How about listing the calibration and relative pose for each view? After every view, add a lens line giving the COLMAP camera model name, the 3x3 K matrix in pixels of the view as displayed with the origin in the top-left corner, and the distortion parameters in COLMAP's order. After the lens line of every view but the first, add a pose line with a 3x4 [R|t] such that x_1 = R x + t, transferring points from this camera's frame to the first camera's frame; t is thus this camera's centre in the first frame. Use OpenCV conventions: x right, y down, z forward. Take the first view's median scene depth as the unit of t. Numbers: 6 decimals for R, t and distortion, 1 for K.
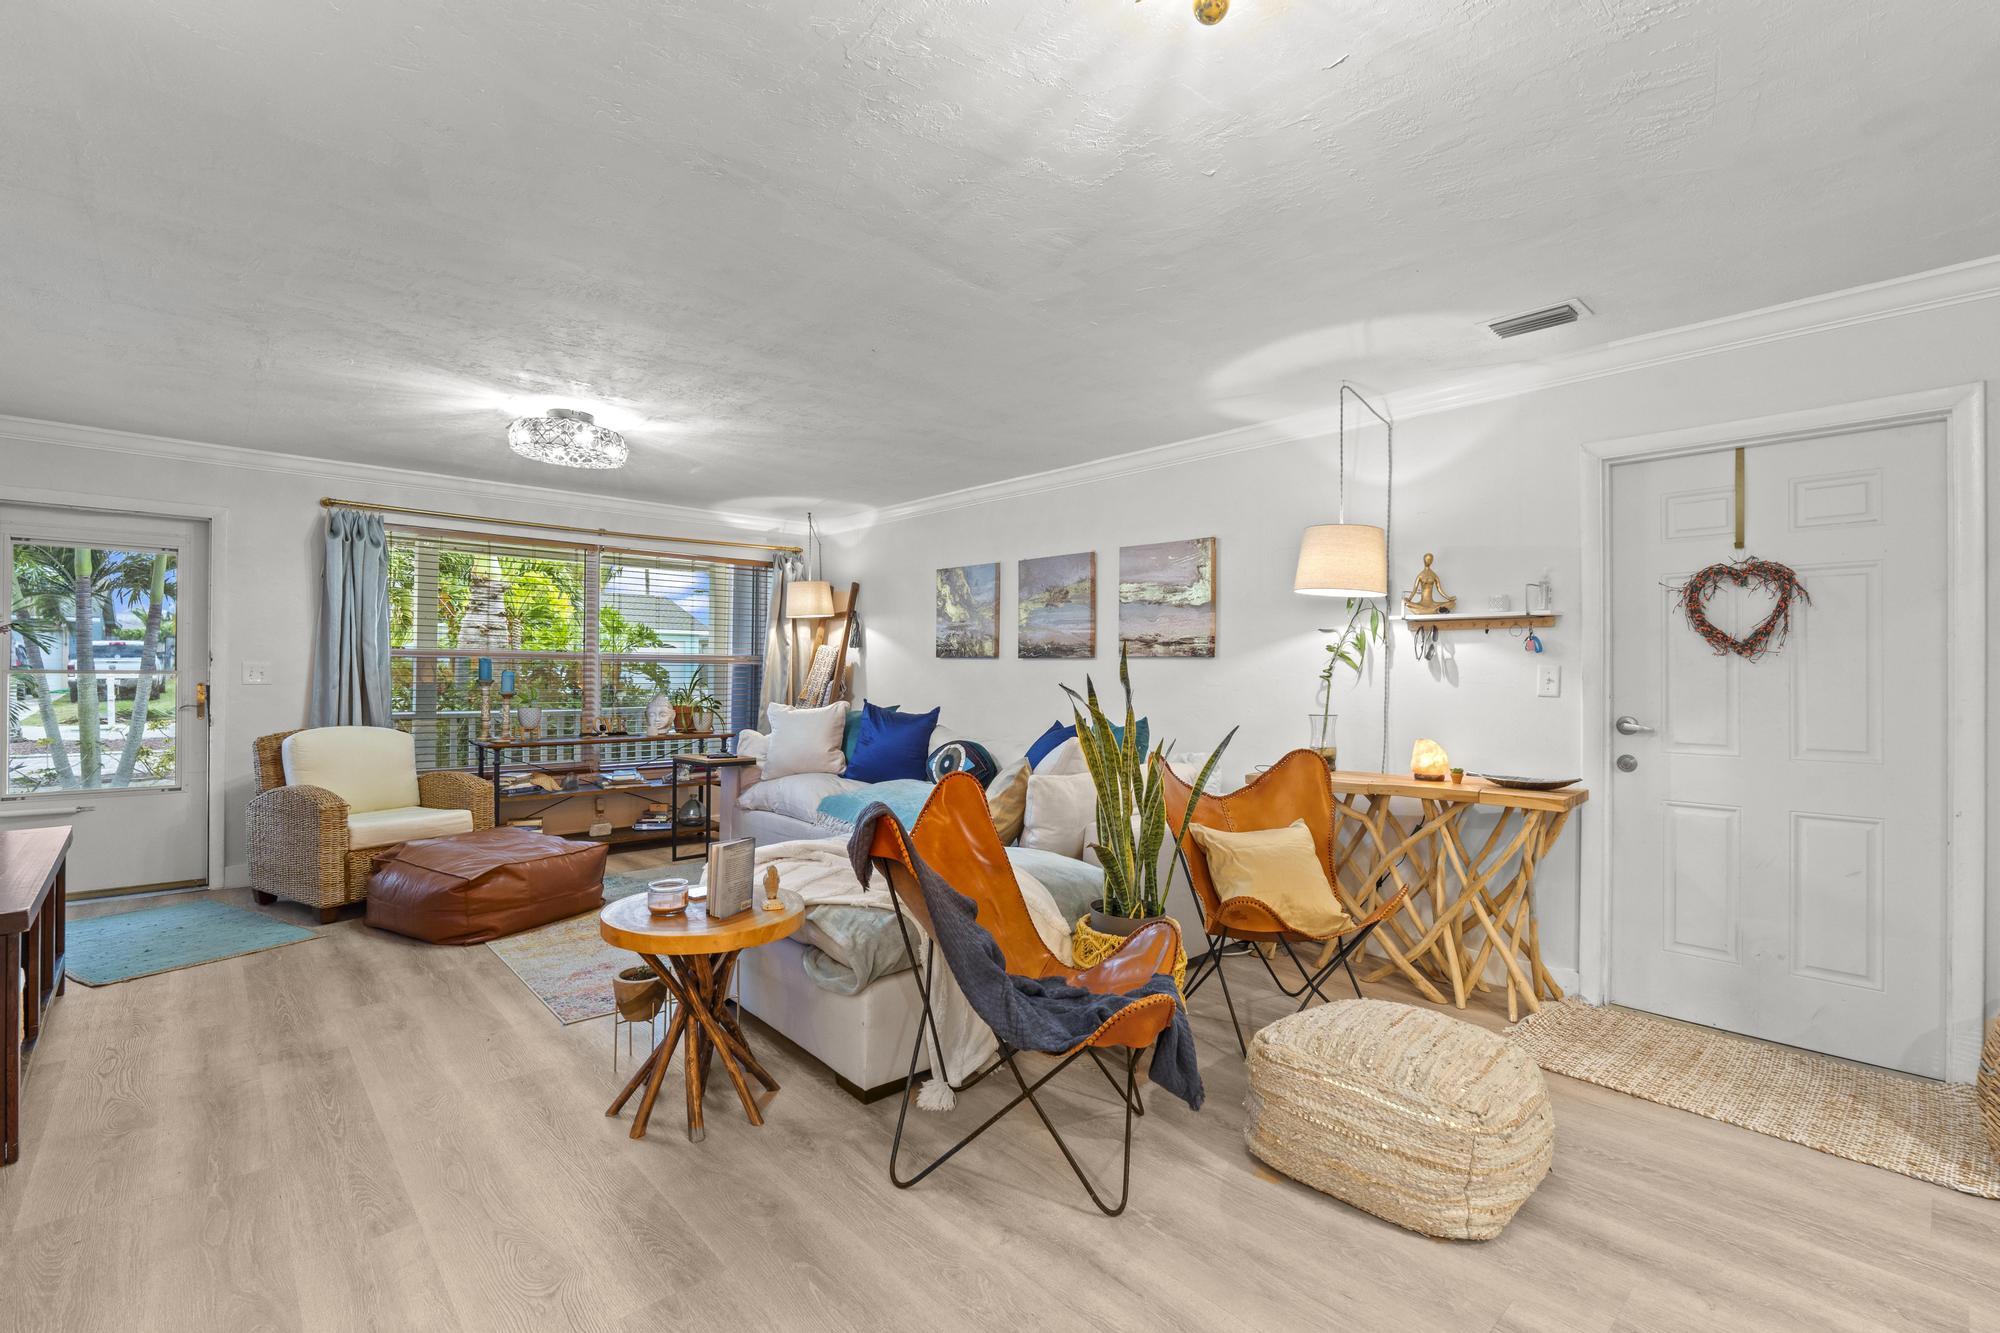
lens RADIAL K [[888.9, 0, 994.4], [0, 888.9, 665.4], [0, 0, 1]] dist [-0.008512, 0.000111]
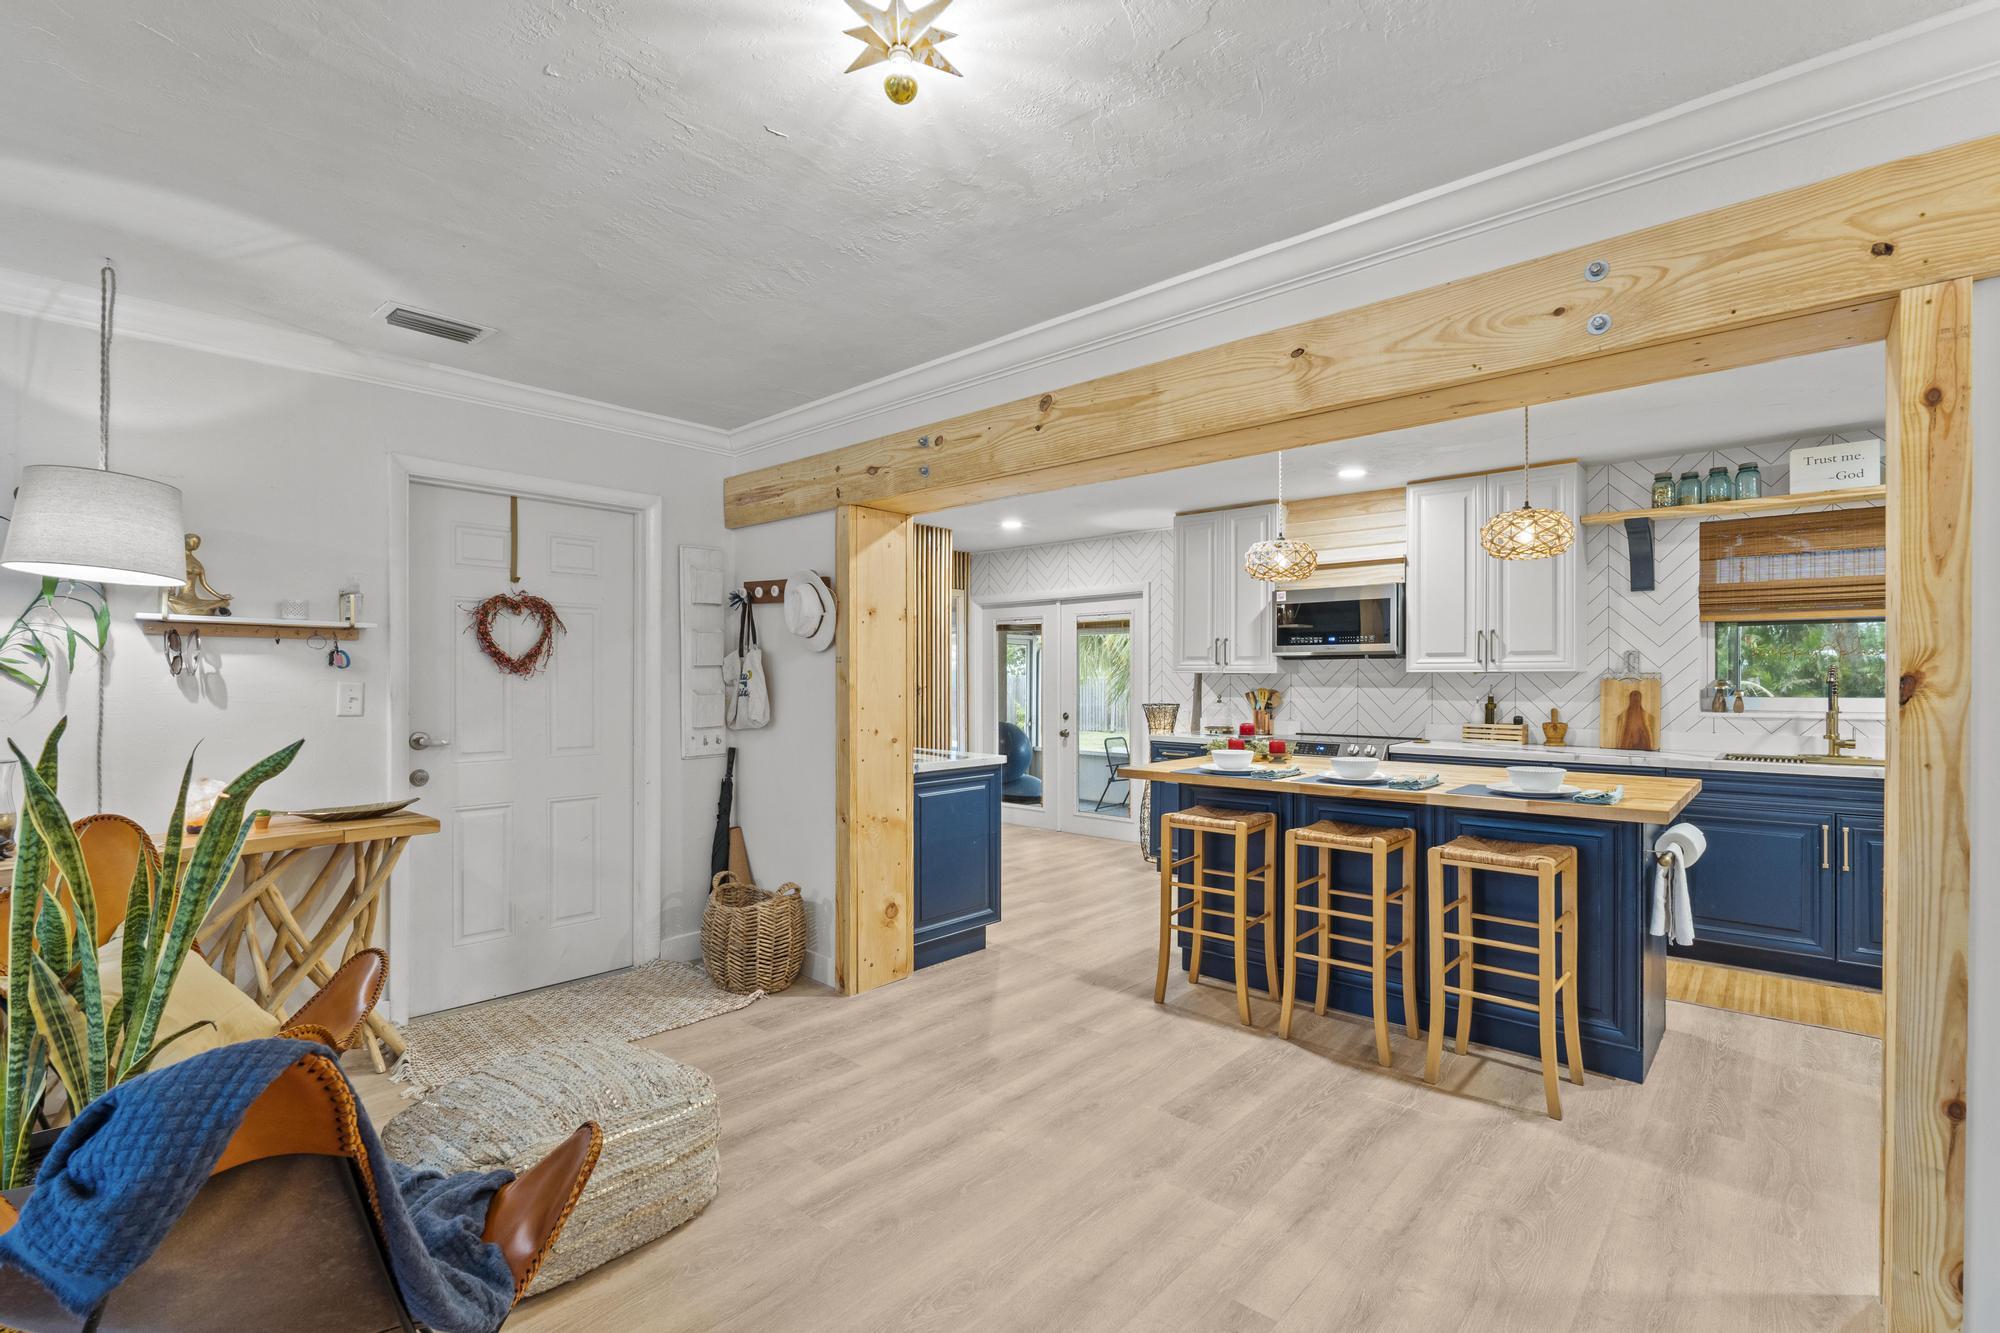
lens RADIAL K [[900.8, 0, 1008.0], [0, 900.8, 679.9], [0, 0, 1]] dist [-0.011472, 0.000177]
pose [[-0.097174, -0.010492, 0.995212, -0.257209], [-0.009304, 0.999910, 0.009633, -0.012837], [-0.995224, -0.008324, -0.097263, 0.291007]]
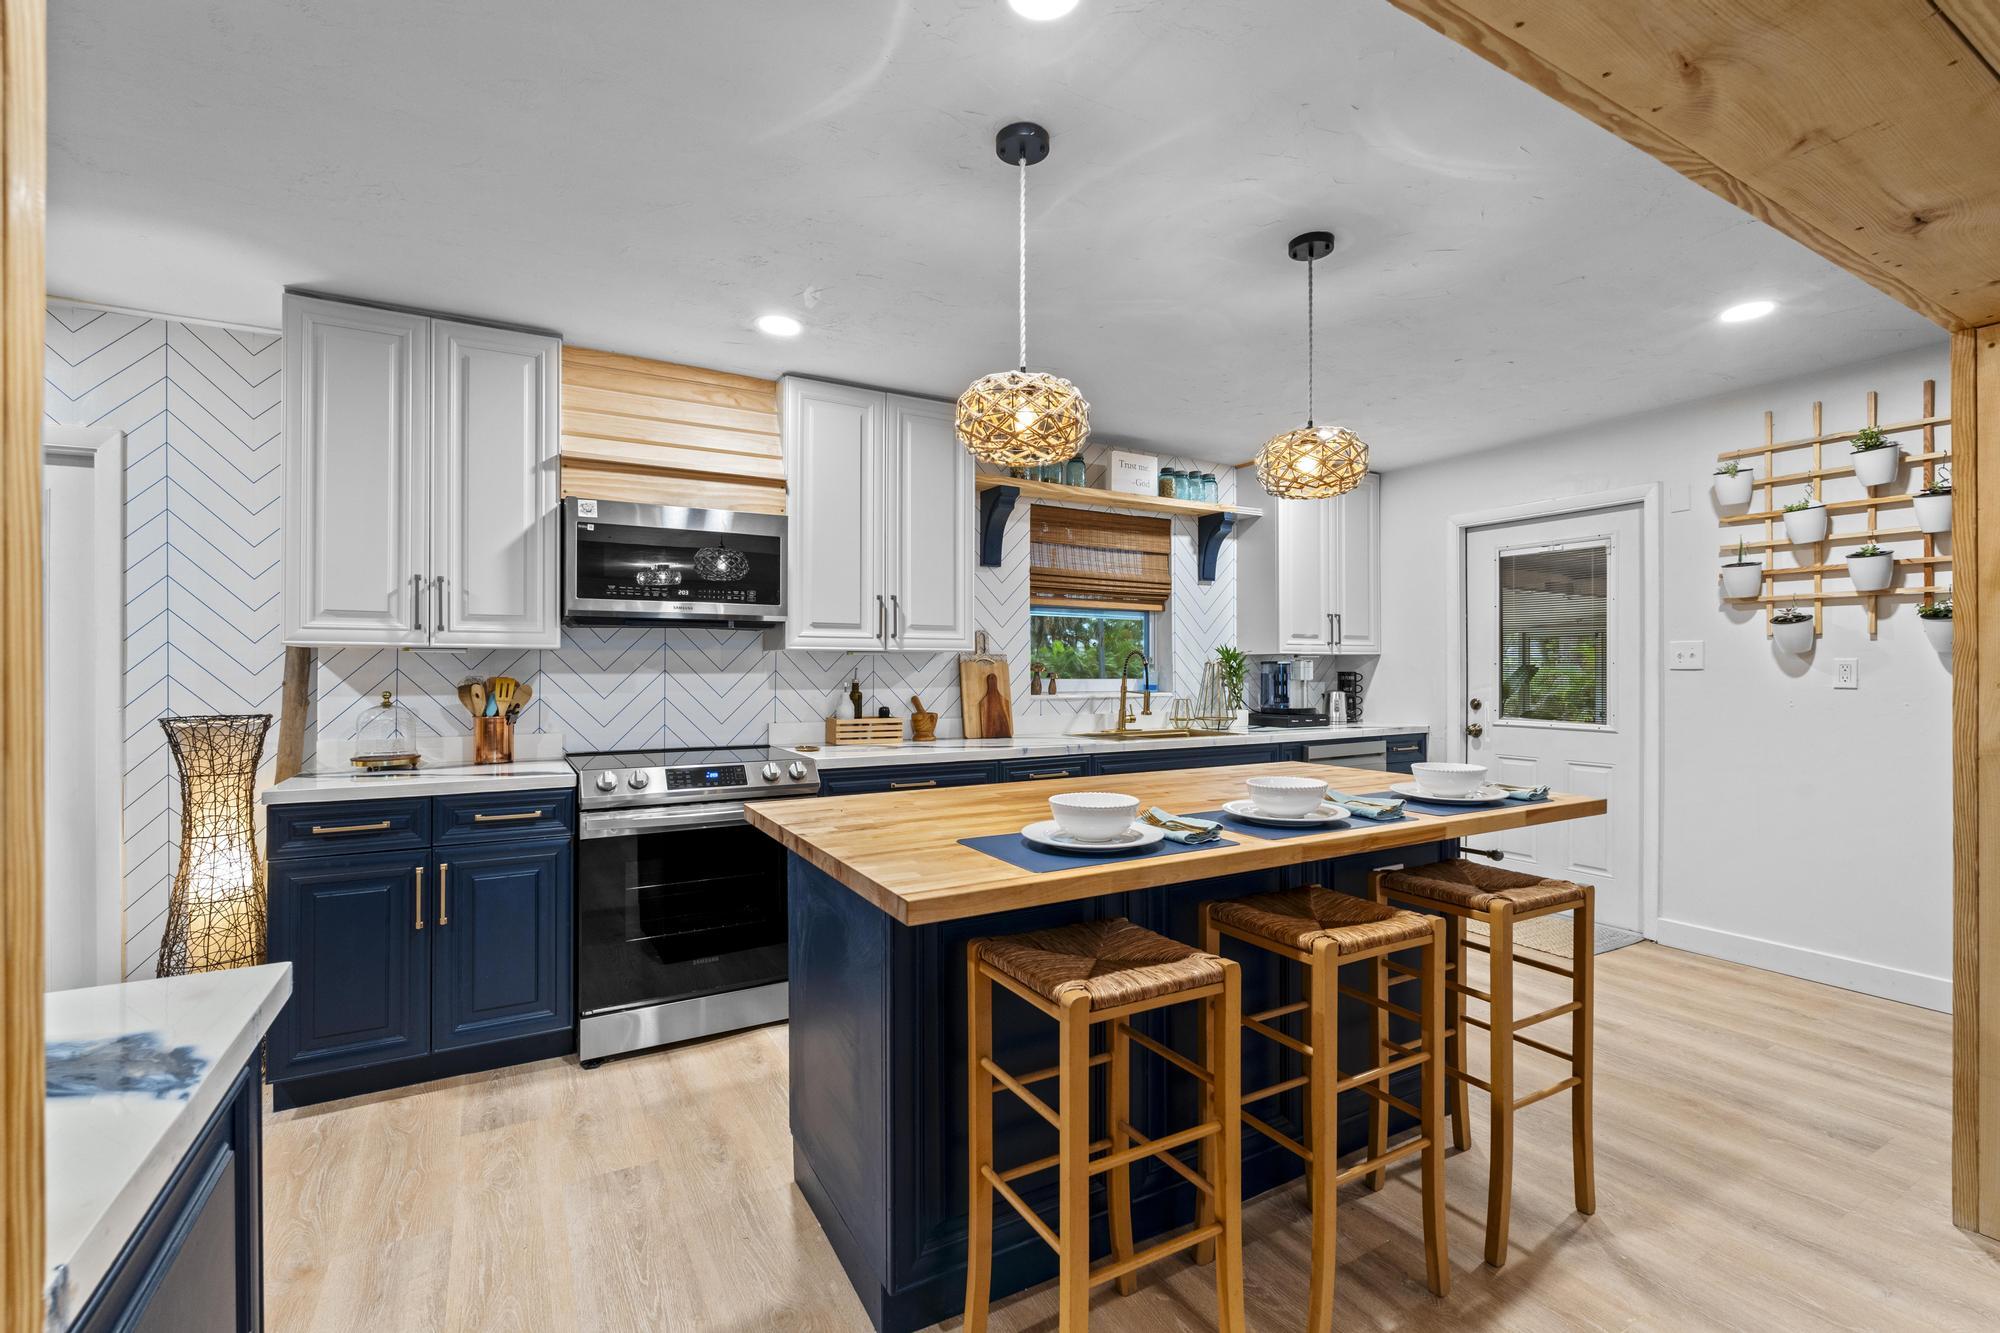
lens RADIAL K [[876.4, 0, 997.7], [0, 876.4, 669.5], [0, 0, 1]] dist [-0.004637, 0.000246]
pose [[-0.976433, -0.008275, 0.215660, 0.436458], [-0.009453, 0.999946, -0.004430, 0.001271], [-0.215612, -0.006364, -0.976458, 0.373680]]
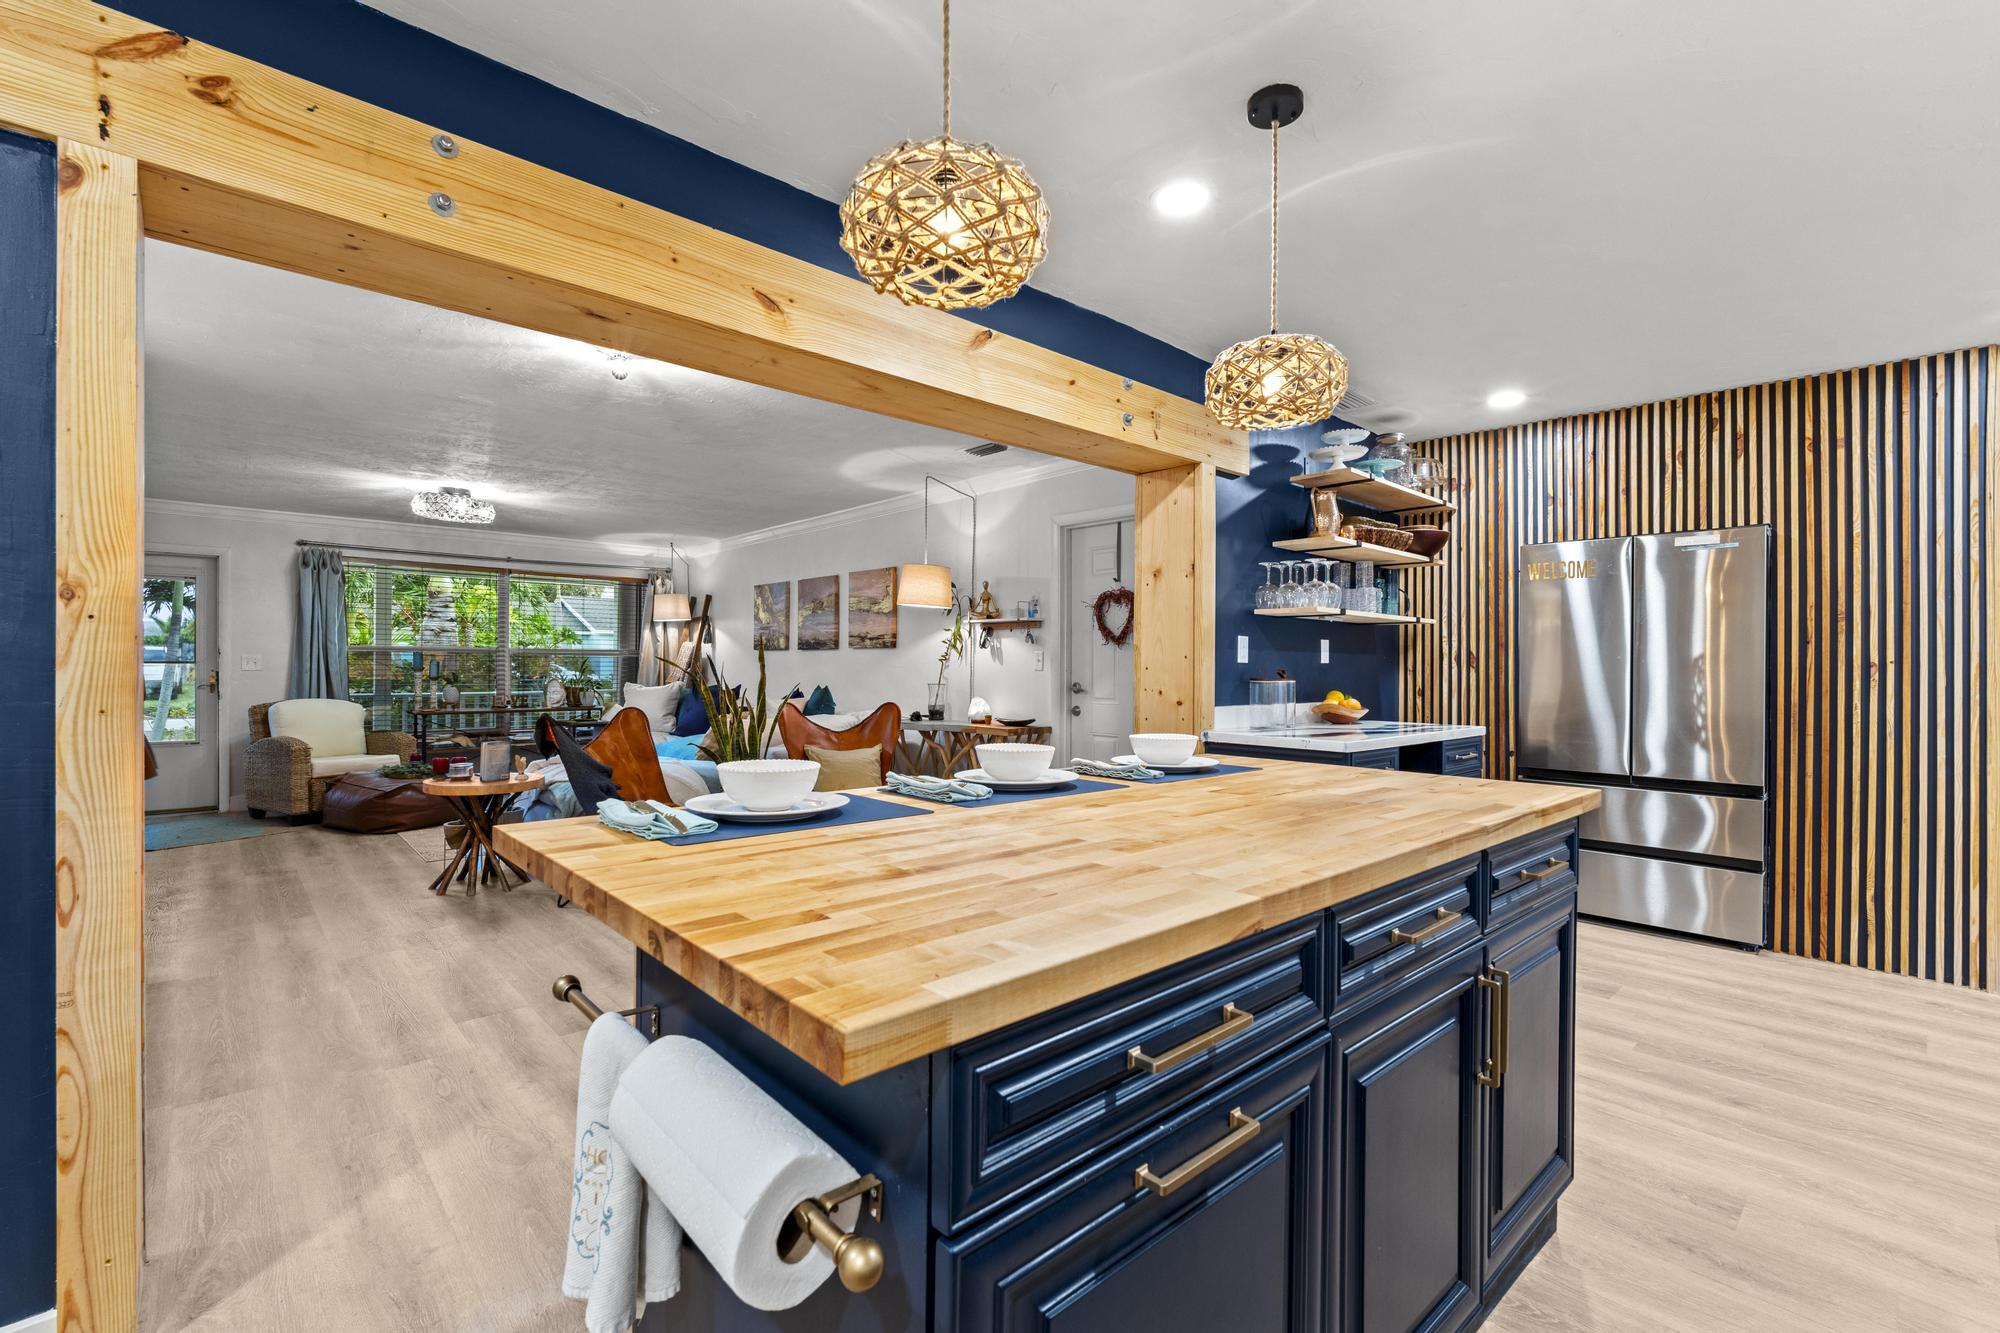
lens RADIAL K [[861.9, 0, 1002.3], [0, 861.9, 664.8], [0, 0, 1]] dist [-0.008576, 0.000191]
pose [[0.999919, -0.005625, 0.011381, 0.385495], [0.005591, 0.999980, 0.003071, 0.015179], [-0.011398, -0.003007, 0.999931, -0.423143]]
